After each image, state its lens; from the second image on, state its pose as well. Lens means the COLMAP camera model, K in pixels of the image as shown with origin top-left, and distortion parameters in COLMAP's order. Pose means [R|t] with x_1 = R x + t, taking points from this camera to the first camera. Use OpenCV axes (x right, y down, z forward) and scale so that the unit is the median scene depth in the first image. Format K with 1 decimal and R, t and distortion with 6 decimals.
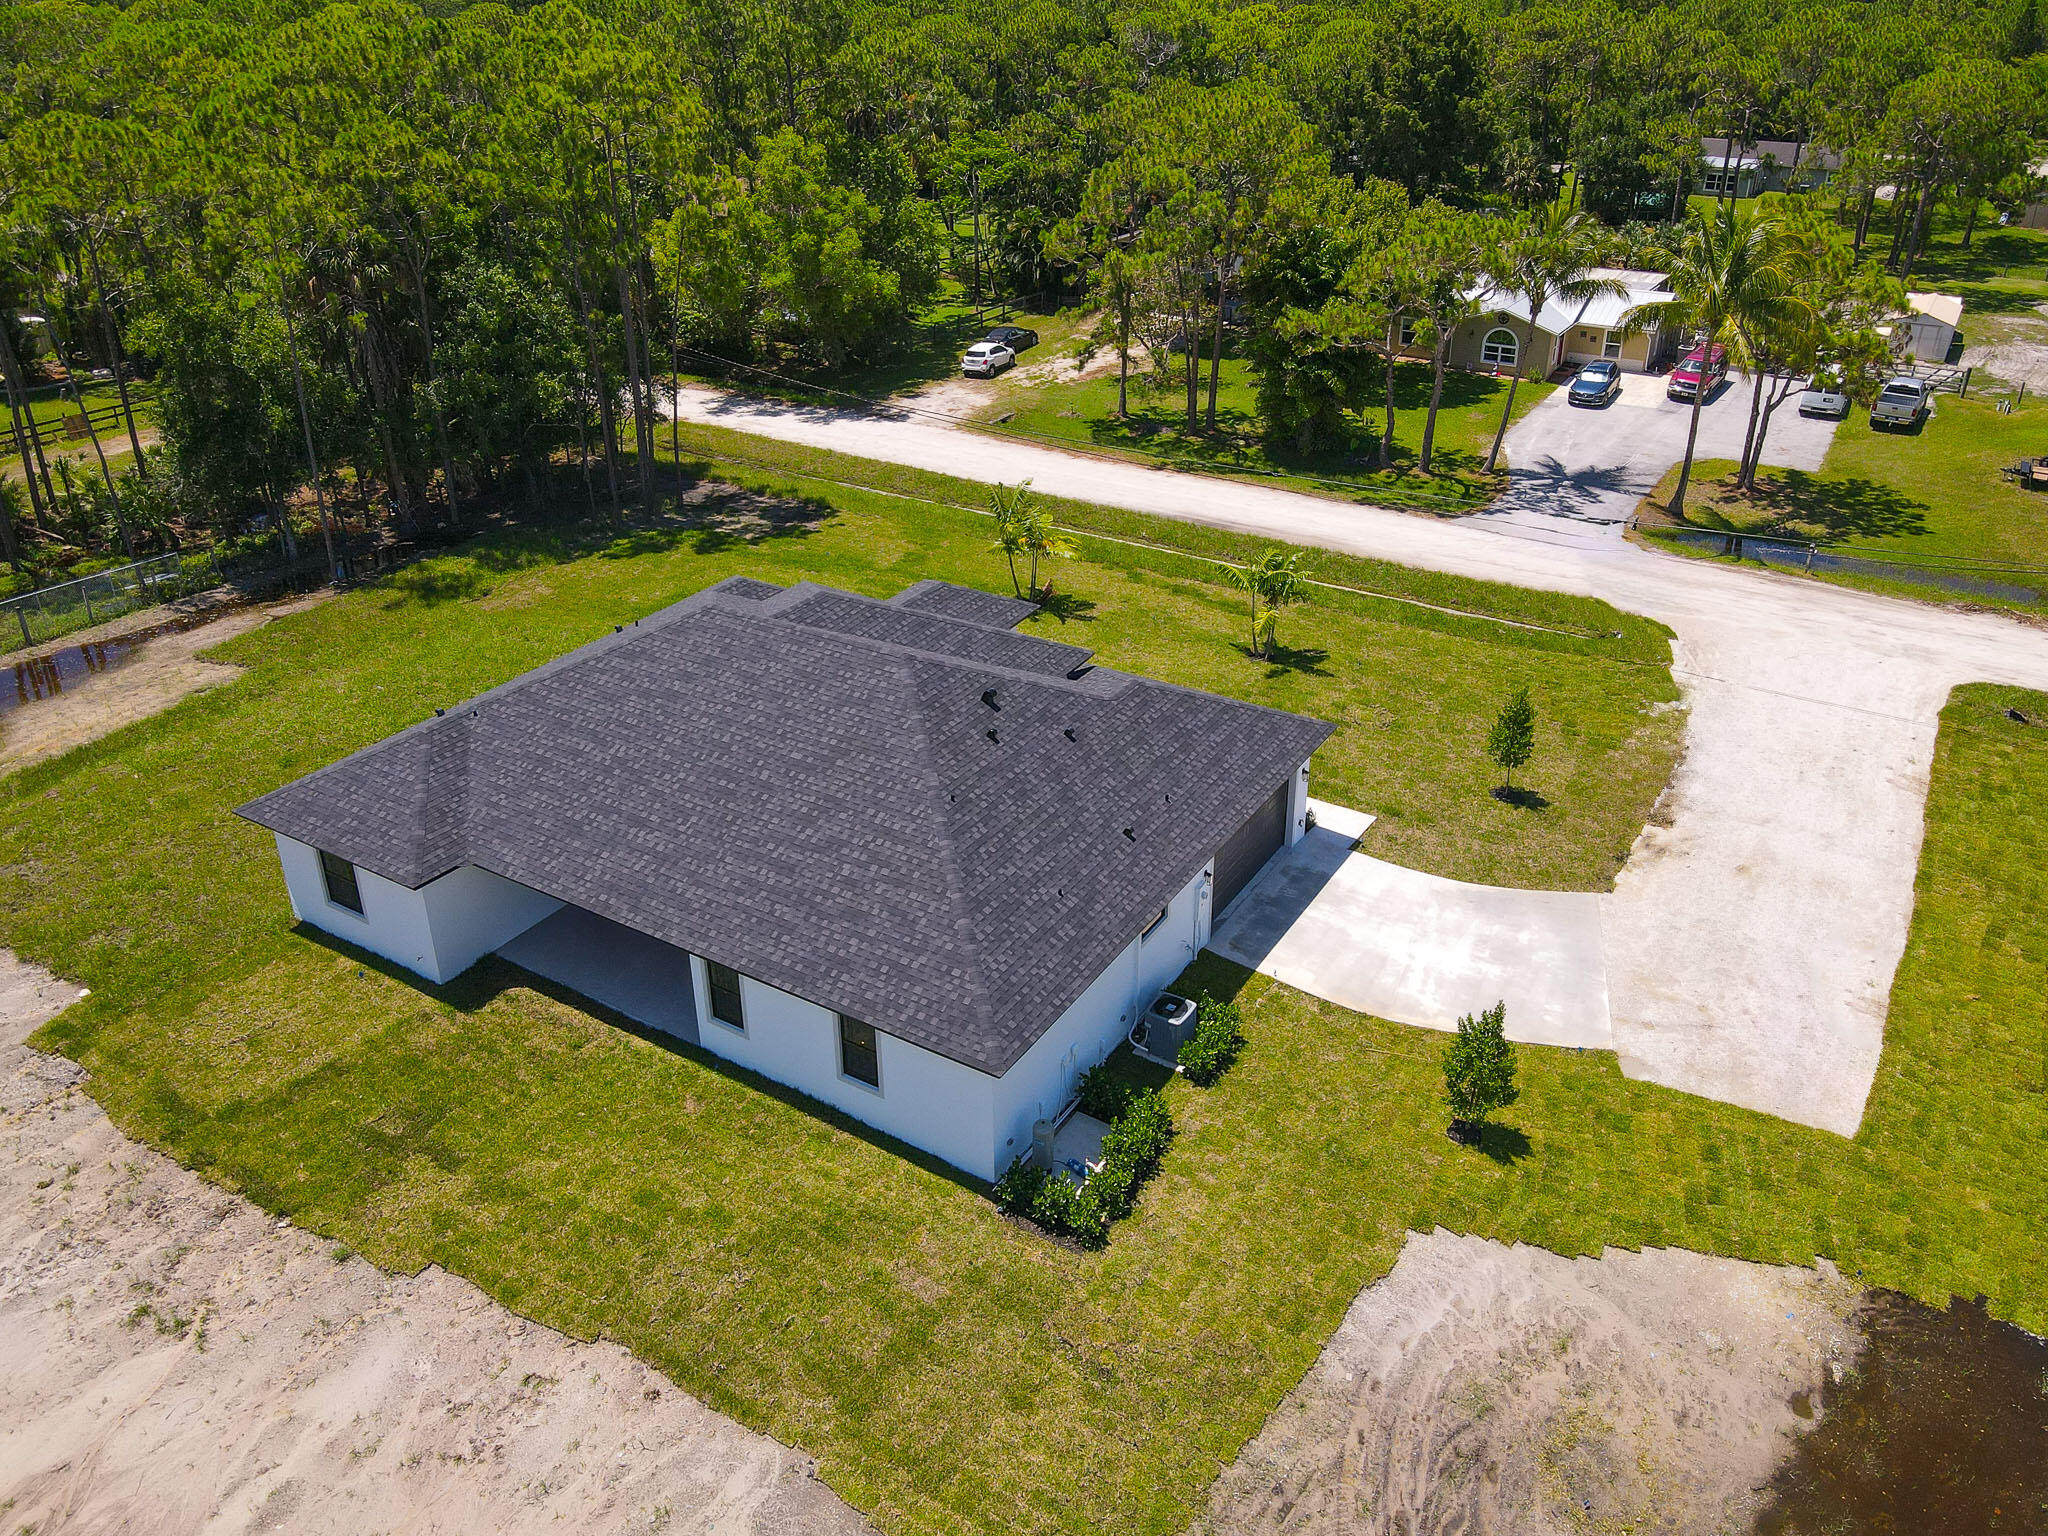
lens RADIAL K [[1516.5, 0, 1024.4], [0, 1516.5, 761.4], [0, 0, 1]] dist [0.019072, 0.001812]
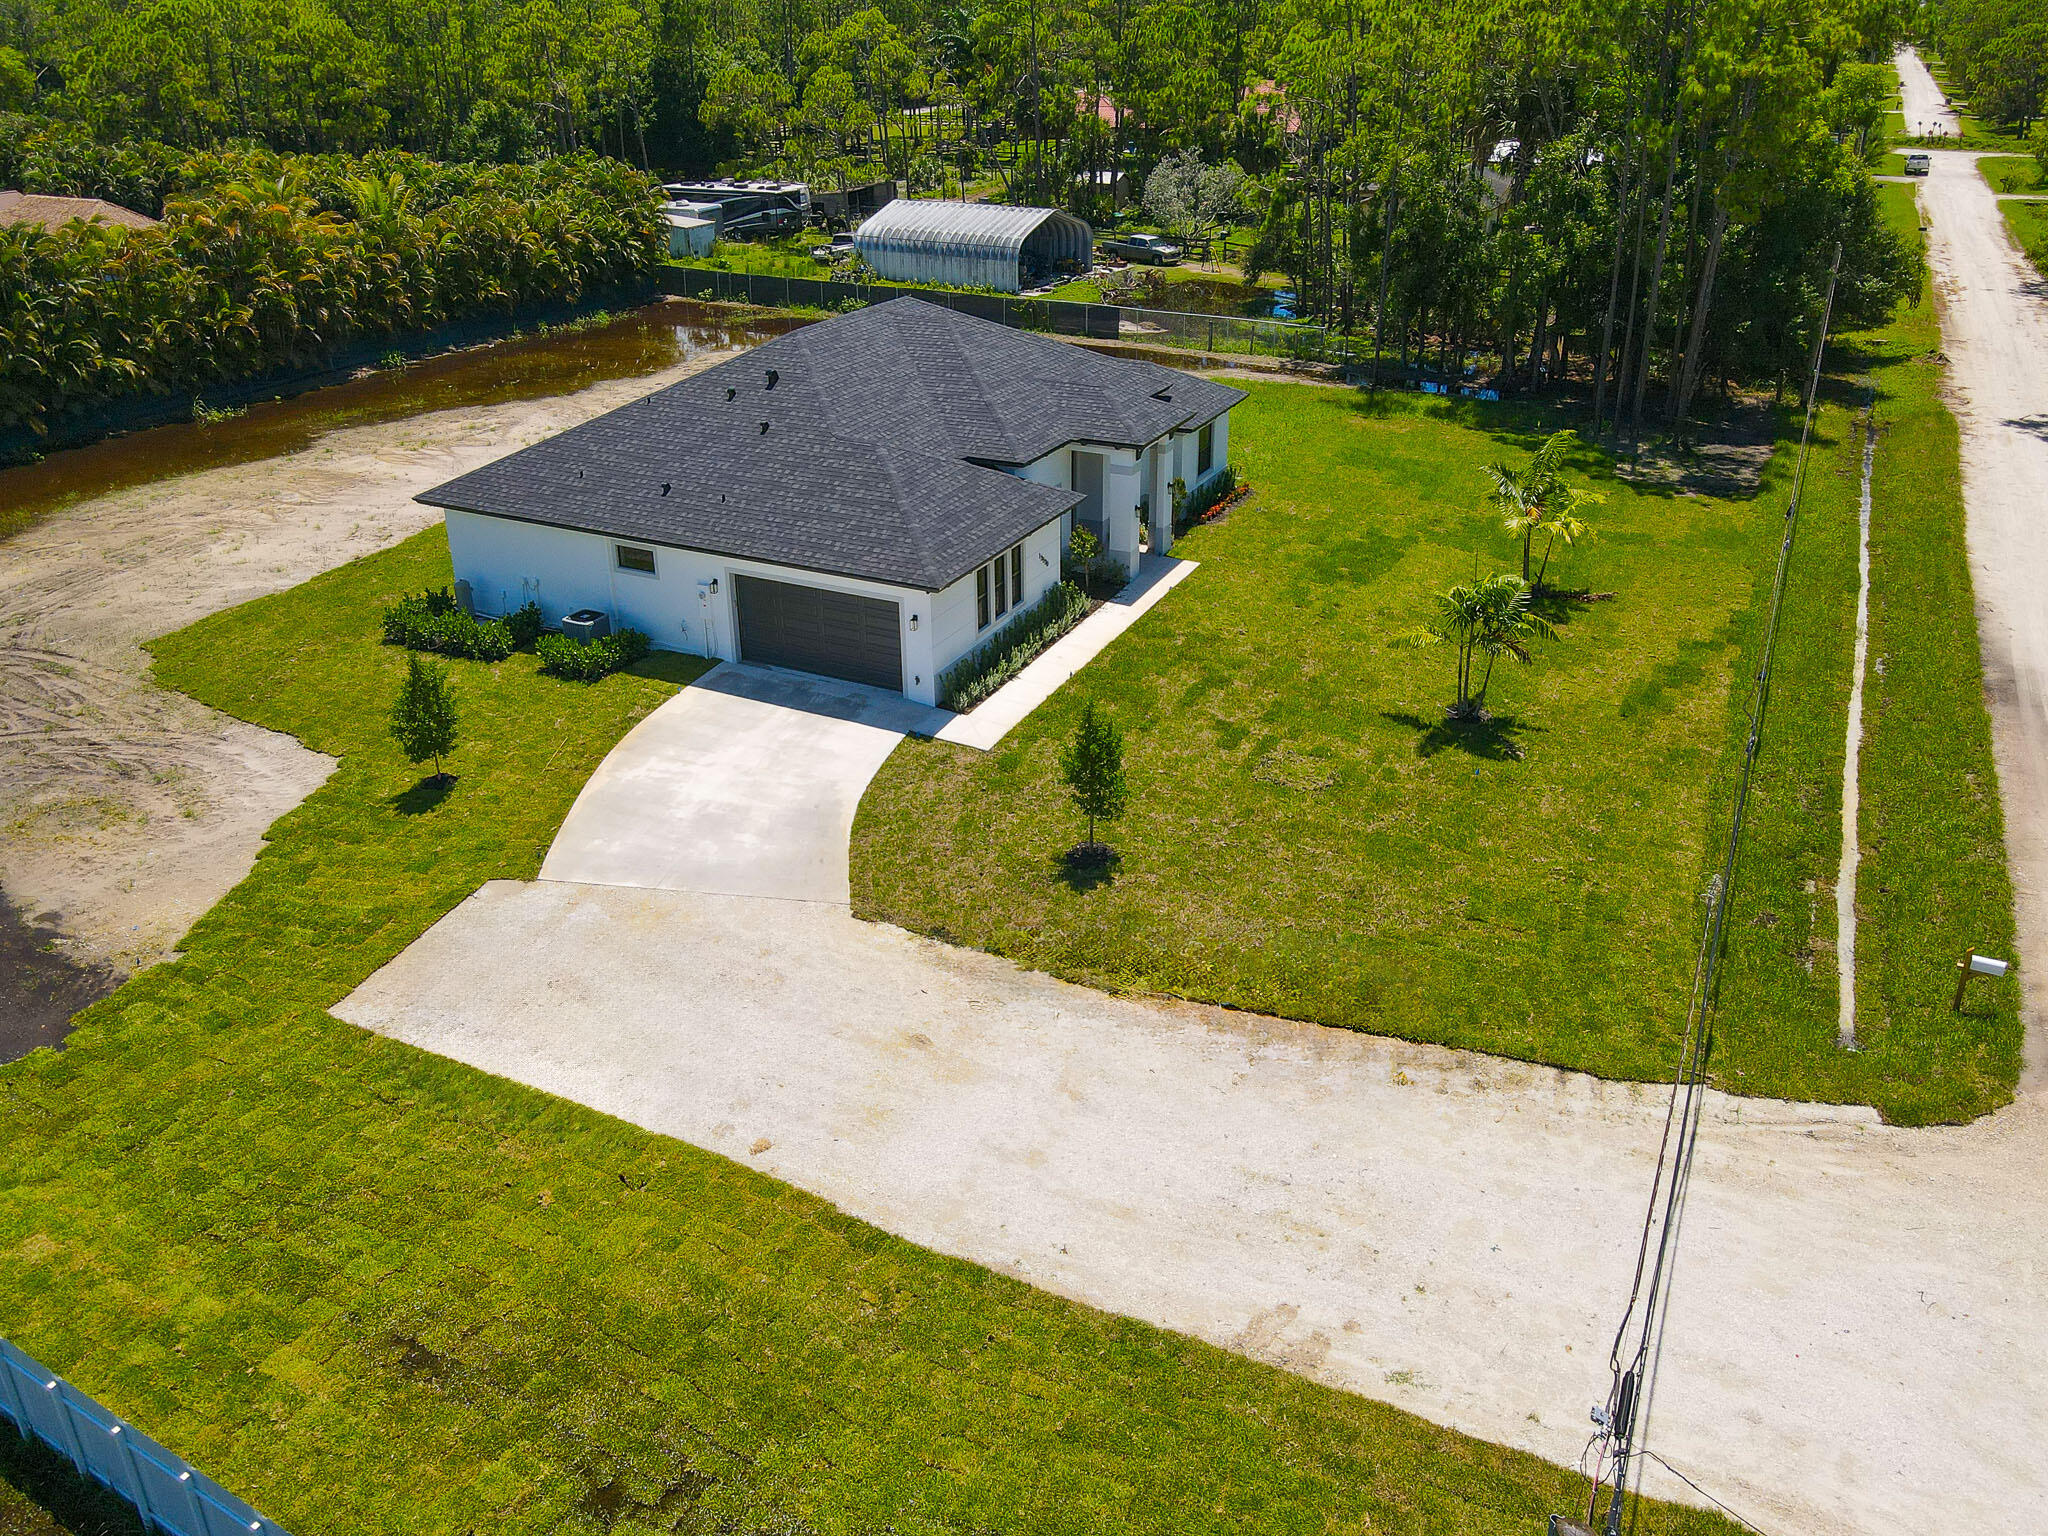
lens RADIAL K [[1516.5, 0, 1020.4], [0, 1516.5, 768.0], [0, 0, 1]] dist [0.019072, 0.001812]
pose [[0.077145, 0.452783, -0.888277, 1.366758], [-0.473804, 0.800551, 0.366917, -0.370359], [0.877245, 0.392564, 0.276289, 1.158836]]
